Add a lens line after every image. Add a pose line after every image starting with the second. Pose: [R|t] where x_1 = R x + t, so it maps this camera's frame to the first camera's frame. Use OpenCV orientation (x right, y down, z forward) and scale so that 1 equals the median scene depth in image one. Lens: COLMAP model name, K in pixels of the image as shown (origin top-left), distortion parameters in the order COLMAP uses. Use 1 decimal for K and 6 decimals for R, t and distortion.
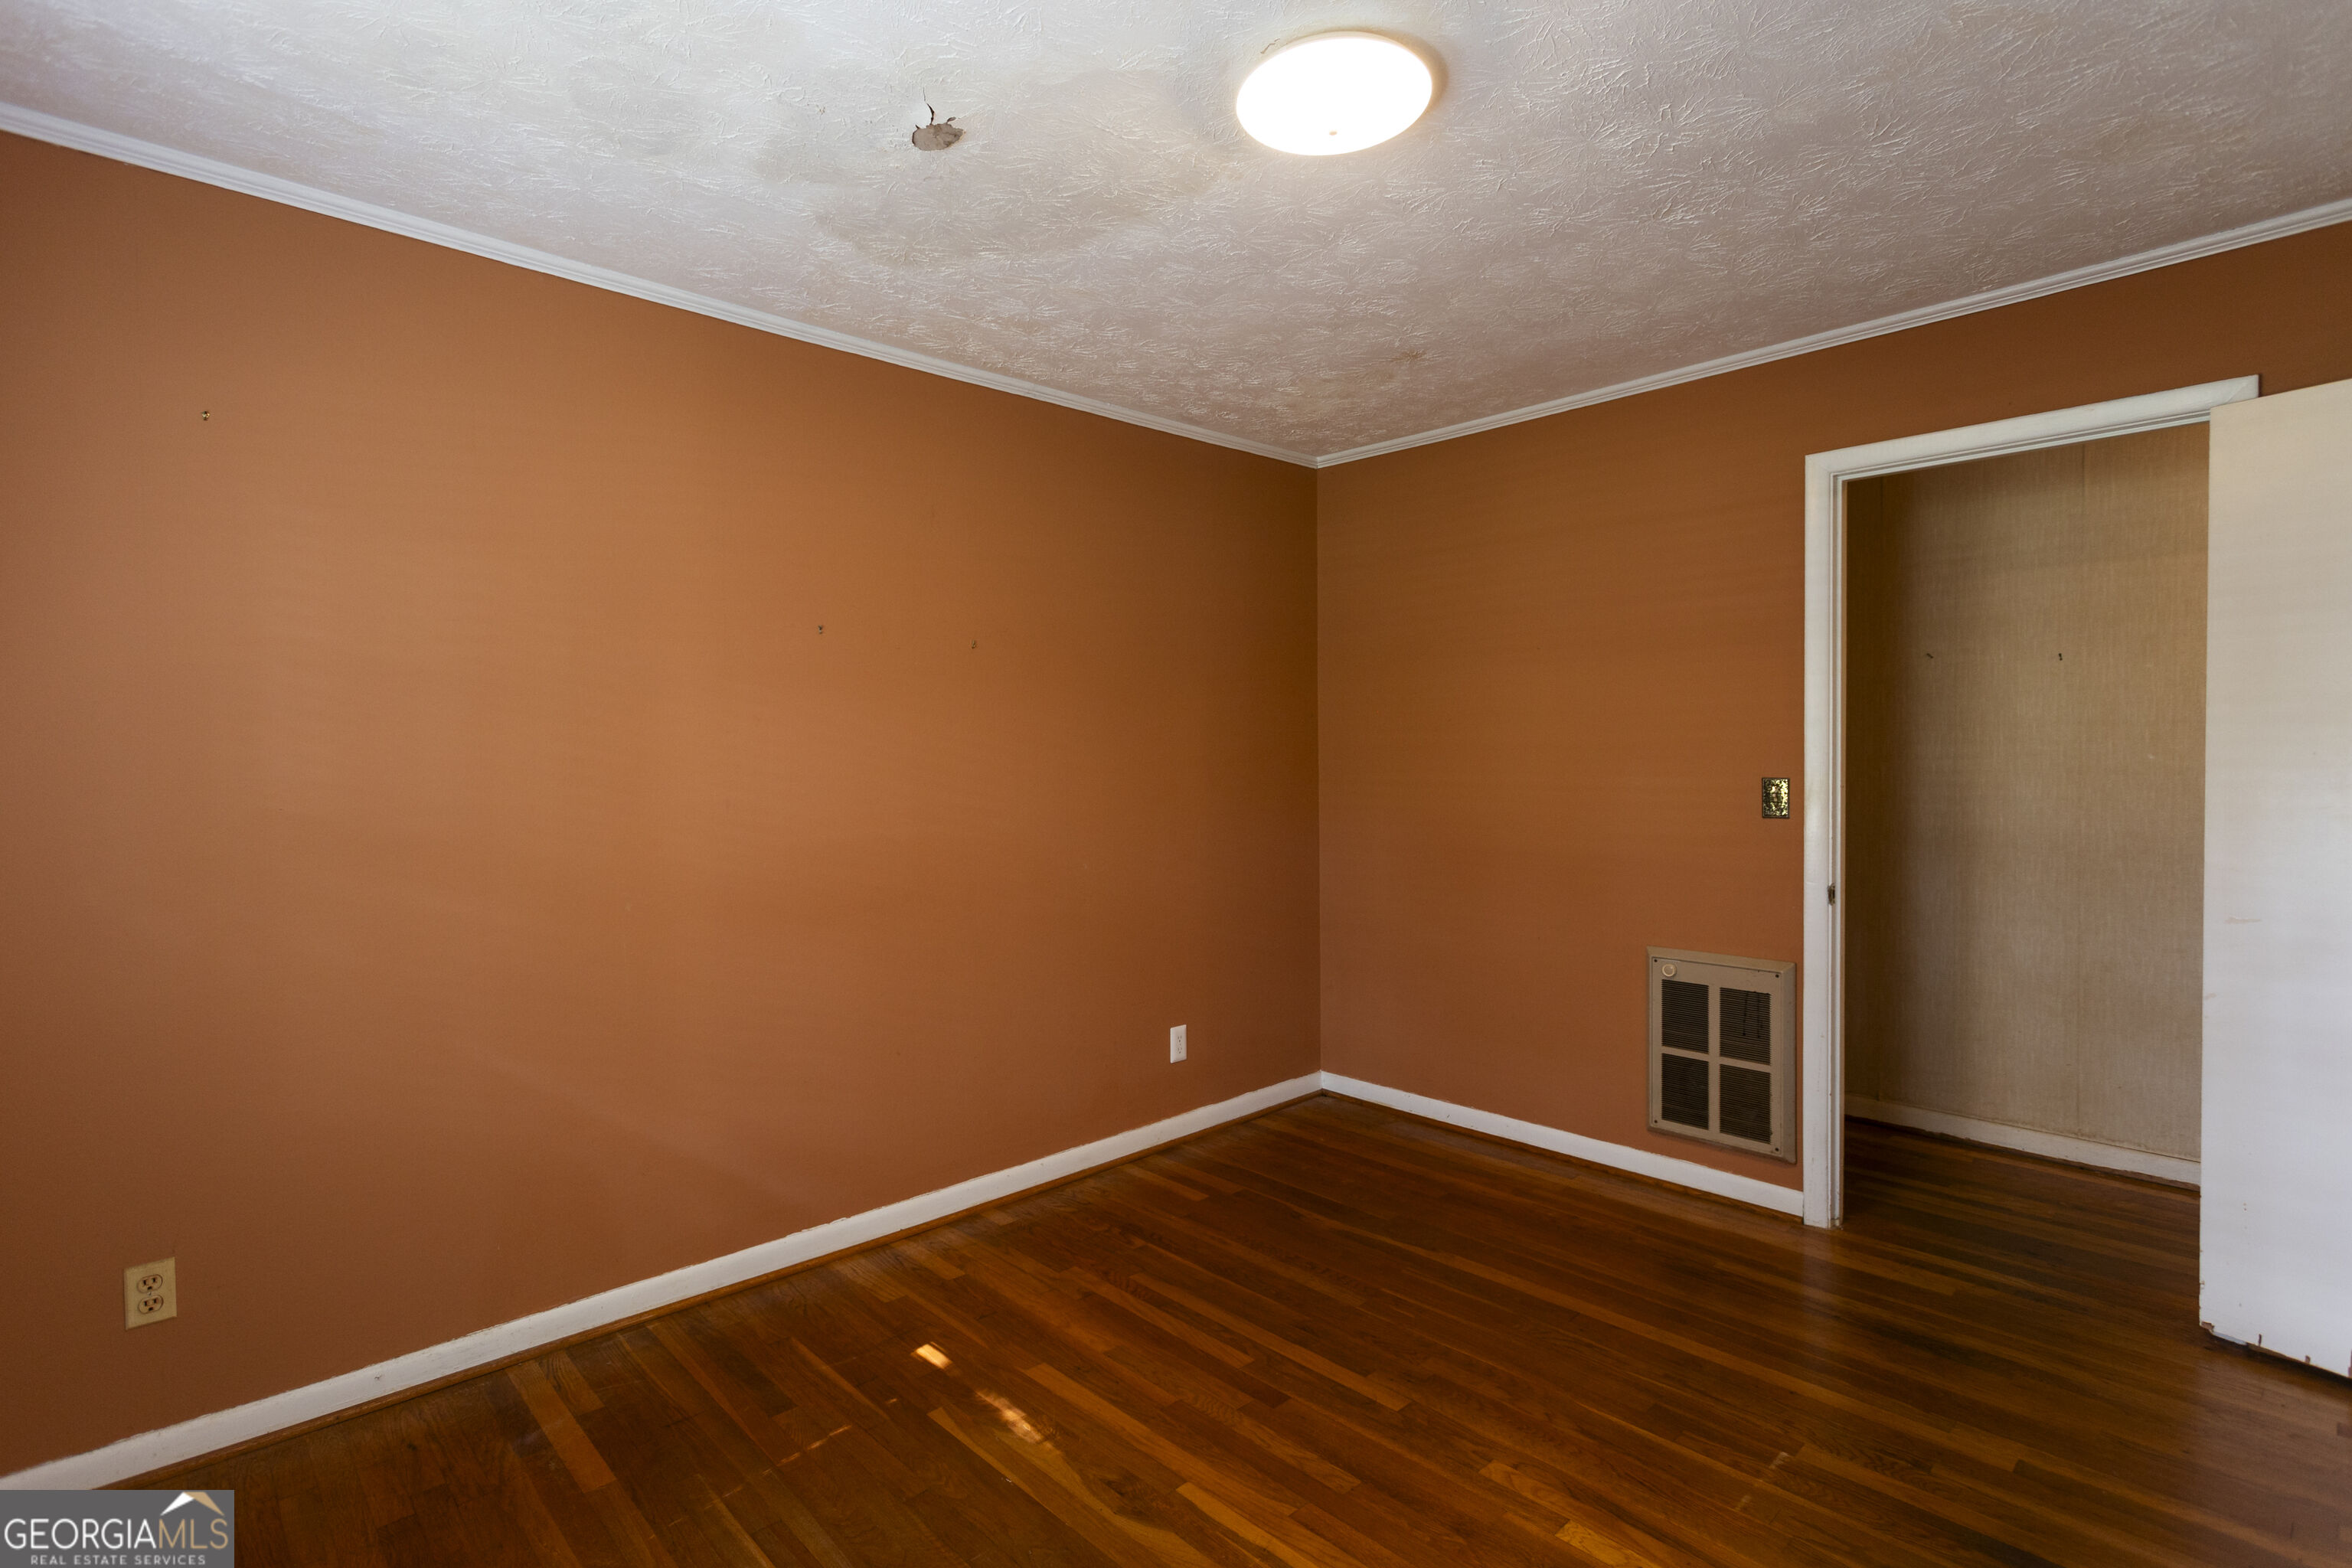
lens RADIAL K [[1110.0, 0, 1165.4], [0, 1110.0, 760.3], [0, 0, 1]] dist [0.000983, 0.001060]
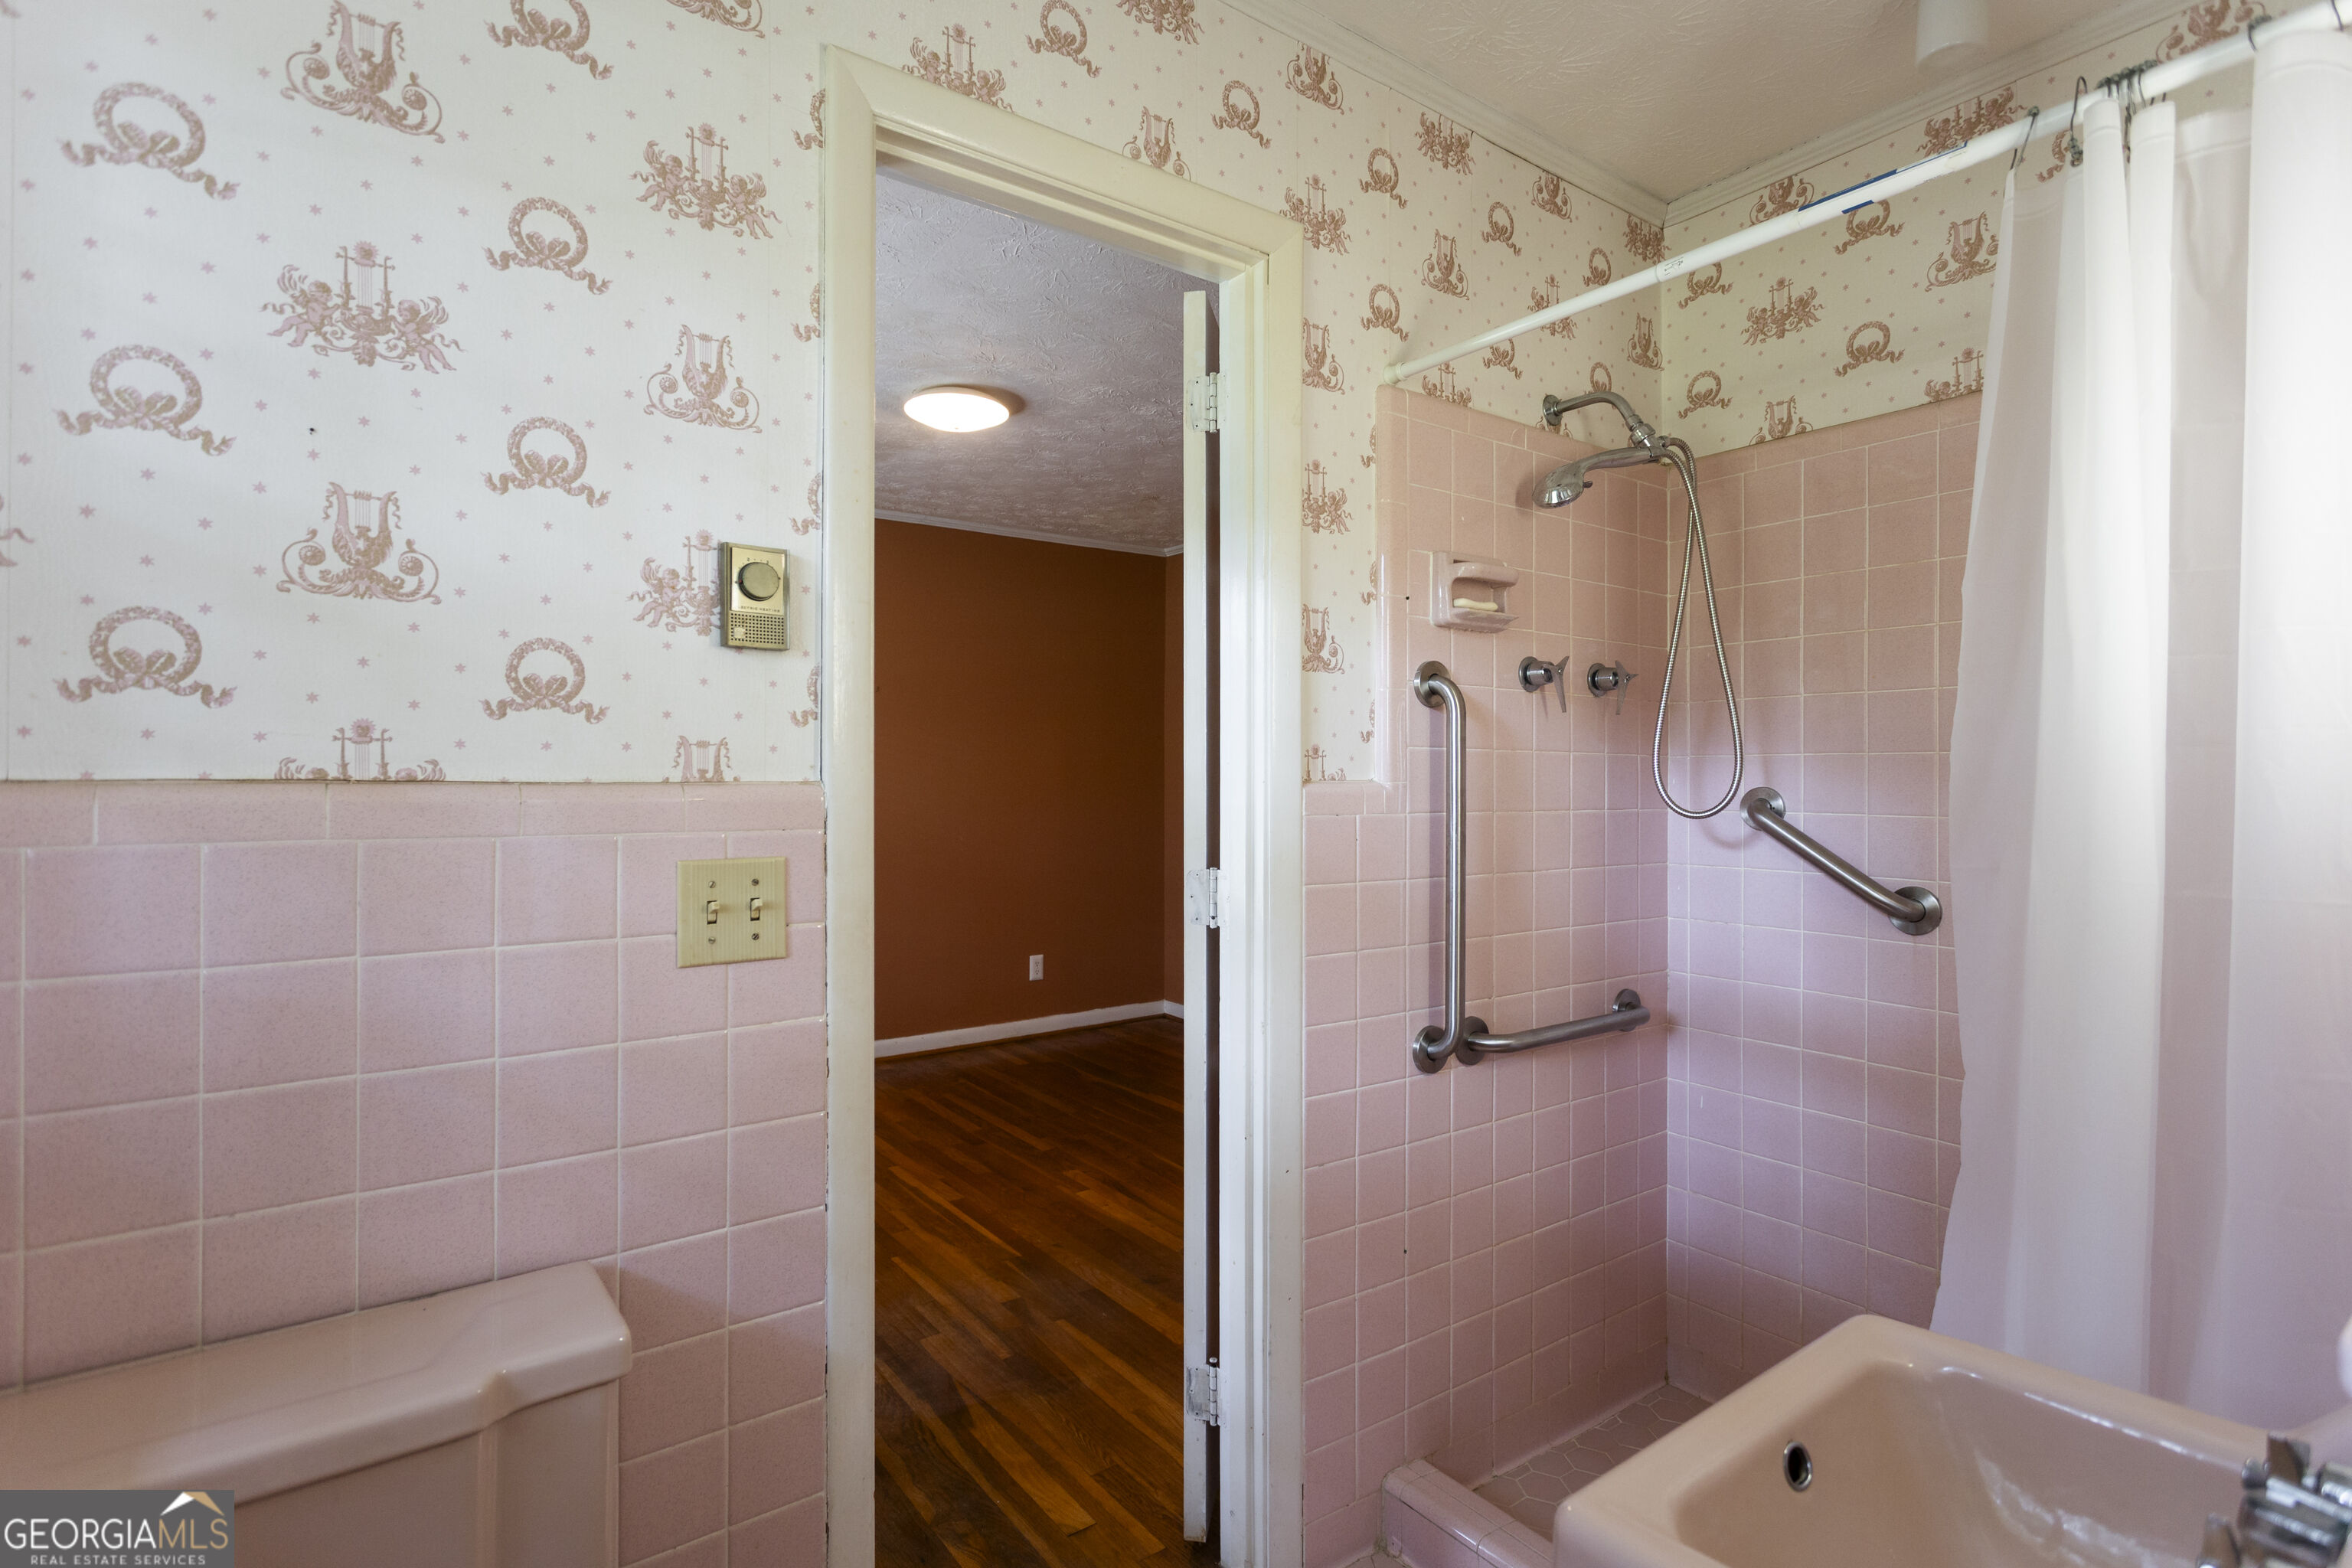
lens RADIAL K [[1157.5, 0, 1214.6], [0, 1157.5, 759.9], [0, 0, 1]] dist [-0.000570, 0.000130]
pose [[0.991776, 0.008992, -0.127671, 0.520519], [-0.011279, 0.999788, -0.017199, 0.015127], [0.127490, 0.018497, 0.991667, -0.546042]]
